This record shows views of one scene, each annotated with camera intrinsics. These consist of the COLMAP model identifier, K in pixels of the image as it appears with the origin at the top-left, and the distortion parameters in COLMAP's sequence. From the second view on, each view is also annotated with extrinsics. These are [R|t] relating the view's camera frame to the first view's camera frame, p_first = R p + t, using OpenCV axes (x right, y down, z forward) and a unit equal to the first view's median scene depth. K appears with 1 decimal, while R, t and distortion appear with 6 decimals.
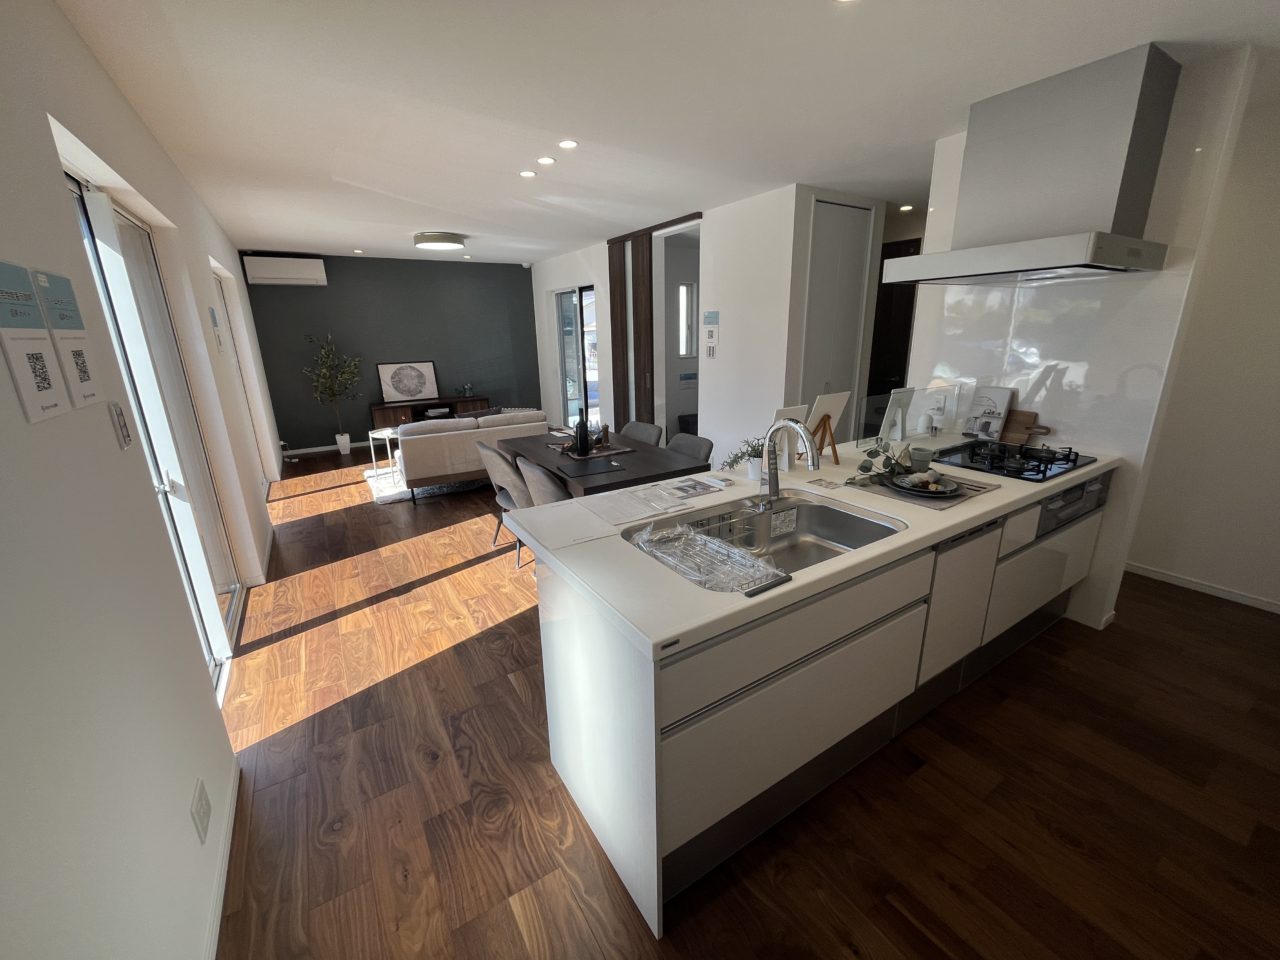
lens RADIAL K [[512.4, 0, 640.0], [0, 512.4, 480.0], [0, 0, 1]] dist [-0.002965, -0.000285]
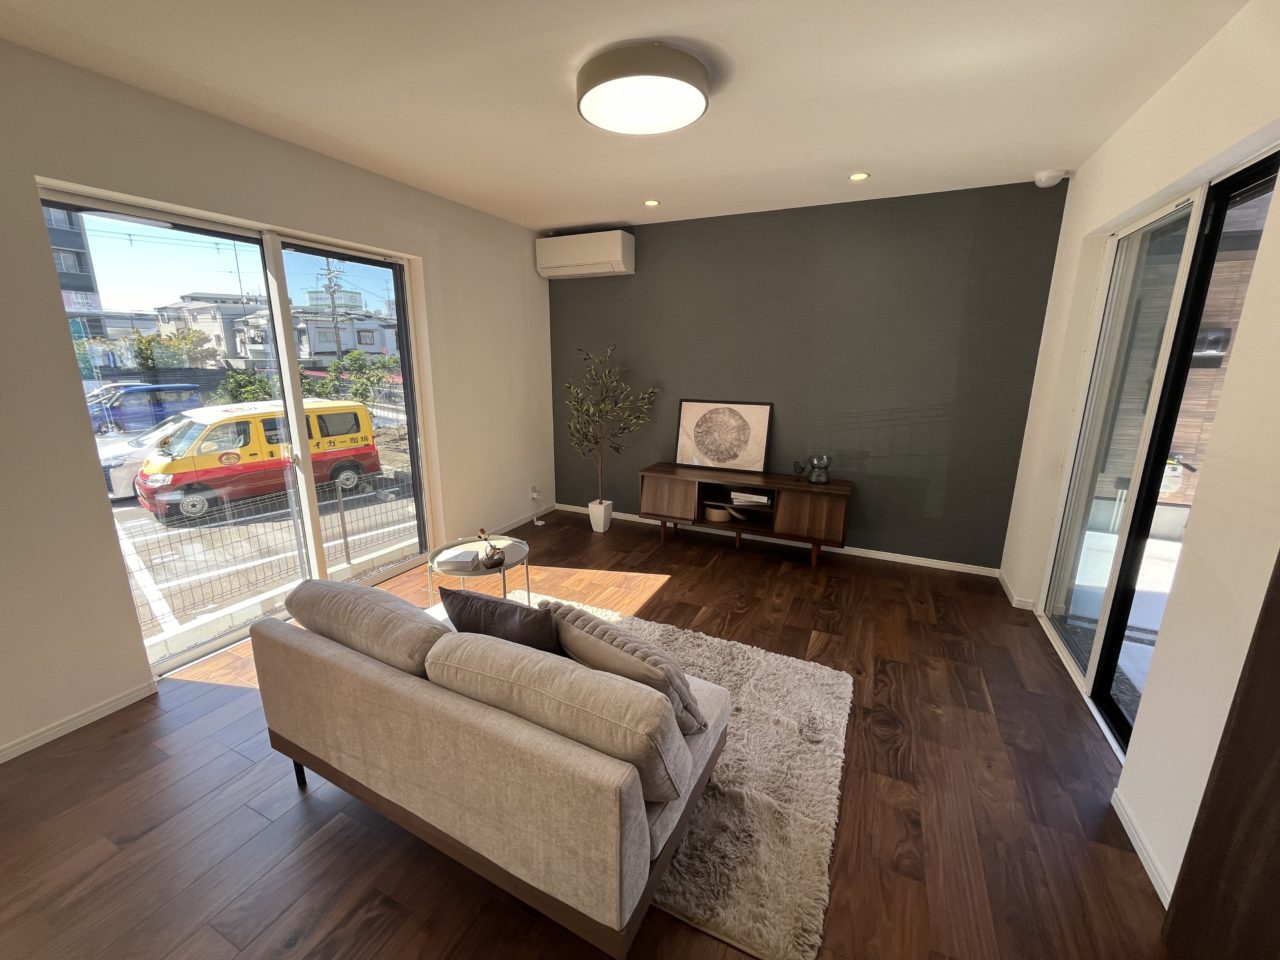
lens RADIAL K [[512.4, 0, 640.0], [0, 512.4, 480.0], [0, 0, 1]] dist [-0.002965, -0.000285]
pose [[0.522633, 0.223380, -0.822773, -0.023590], [-0.259295, 0.960995, 0.096199, -0.177578], [0.812170, 0.163064, 0.560169, 0.625394]]
